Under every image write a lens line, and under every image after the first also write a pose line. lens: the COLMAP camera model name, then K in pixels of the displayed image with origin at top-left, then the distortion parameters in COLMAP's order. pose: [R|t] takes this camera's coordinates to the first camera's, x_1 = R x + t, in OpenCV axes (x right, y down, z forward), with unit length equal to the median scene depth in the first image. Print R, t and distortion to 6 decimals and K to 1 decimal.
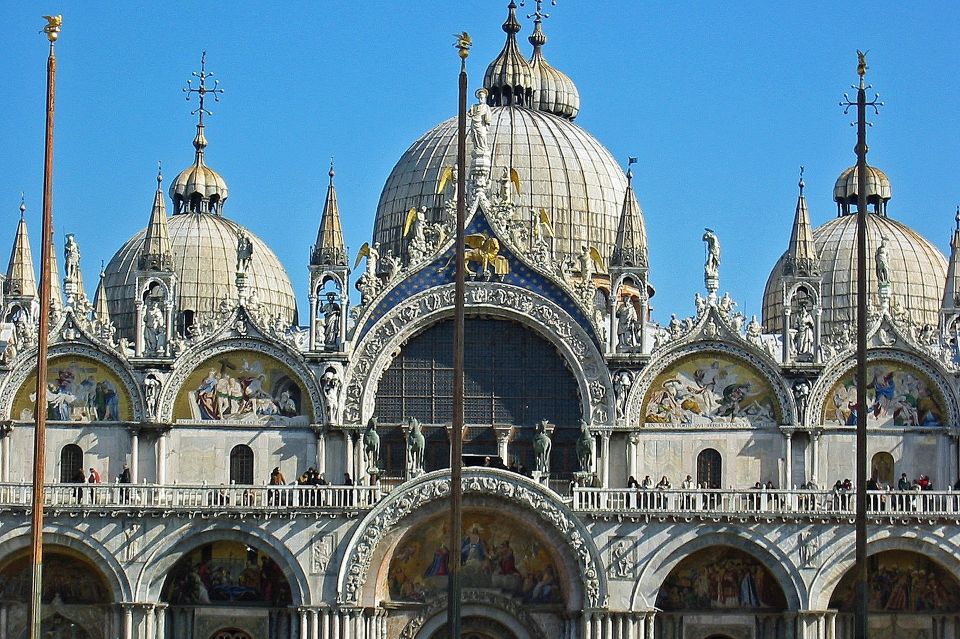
lens RADIAL K [[2979.7, 0, 480.0], [0, 2979.7, 319.5], [0, 0, 1]] dist [-0.012010, -0.055338]
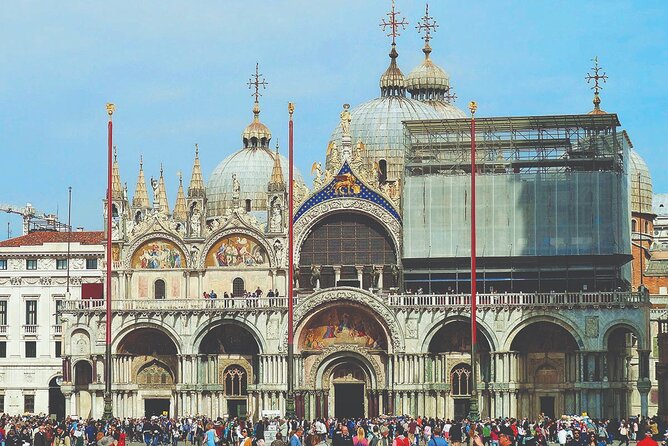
lens RADIAL K [[2073.4, 0, 334.0], [0, 2073.4, 223.0], [0, 0, 1]] dist [-0.012010, -0.055338]
pose [[0.988433, -0.030187, -0.148621, 0.206855], [0.037121, 0.998337, 0.044101, -0.059110], [0.147043, -0.049108, 0.987910, -0.439599]]
